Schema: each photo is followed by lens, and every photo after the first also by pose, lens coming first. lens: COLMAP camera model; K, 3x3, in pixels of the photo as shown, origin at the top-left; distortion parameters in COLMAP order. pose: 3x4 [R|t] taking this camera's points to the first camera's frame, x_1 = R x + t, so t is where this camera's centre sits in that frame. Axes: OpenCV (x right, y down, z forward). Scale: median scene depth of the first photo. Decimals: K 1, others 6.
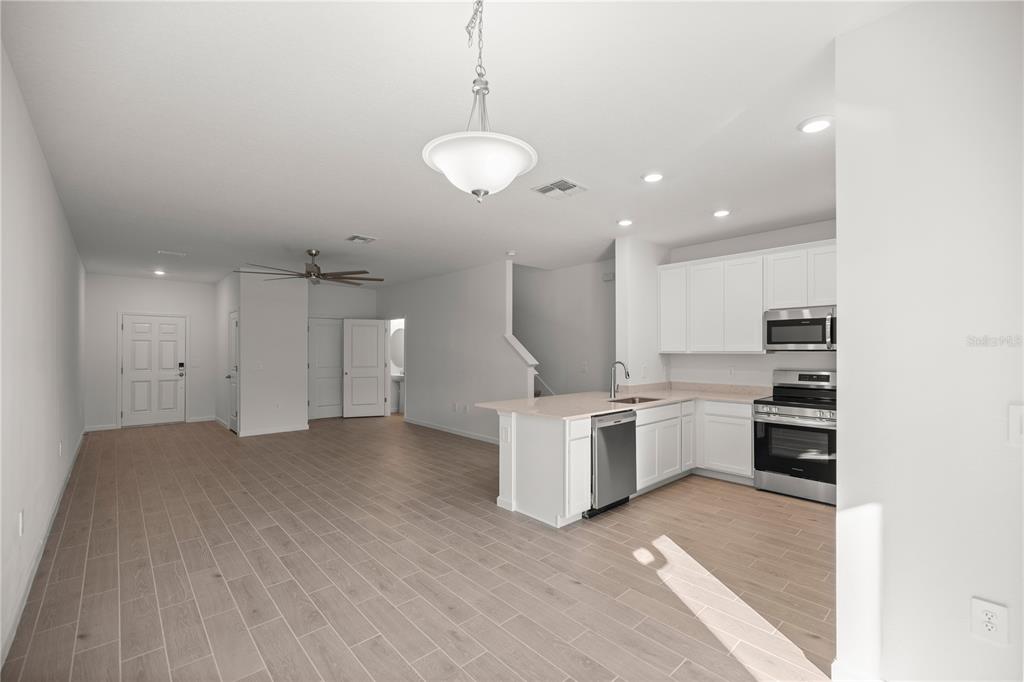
lens RADIAL K [[432.1, 0, 512.3], [0, 432.1, 346.4], [0, 0, 1]] dist [-0.004024, -0.000901]
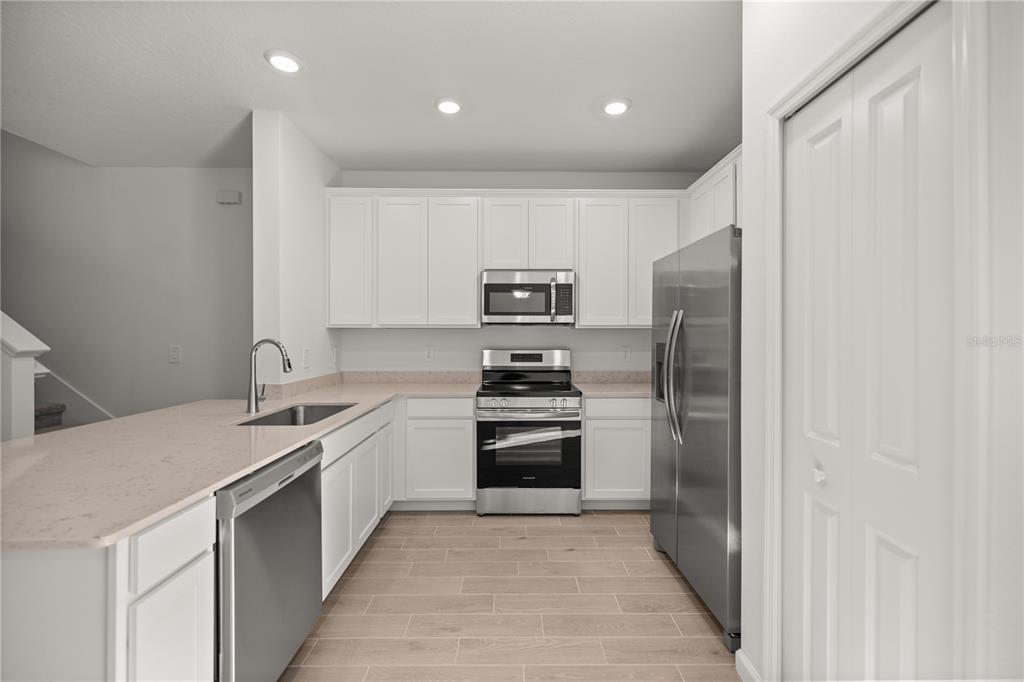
lens RADIAL K [[432.1, 0, 512.8], [0, 432.1, 334.9], [0, 0, 1]] dist [-0.004024, -0.000901]
pose [[0.669612, 0.001635, 0.742709, 0.066700], [-0.008701, 0.999946, 0.005643, 0.025008], [-0.742660, -0.010241, 0.669590, 0.464089]]
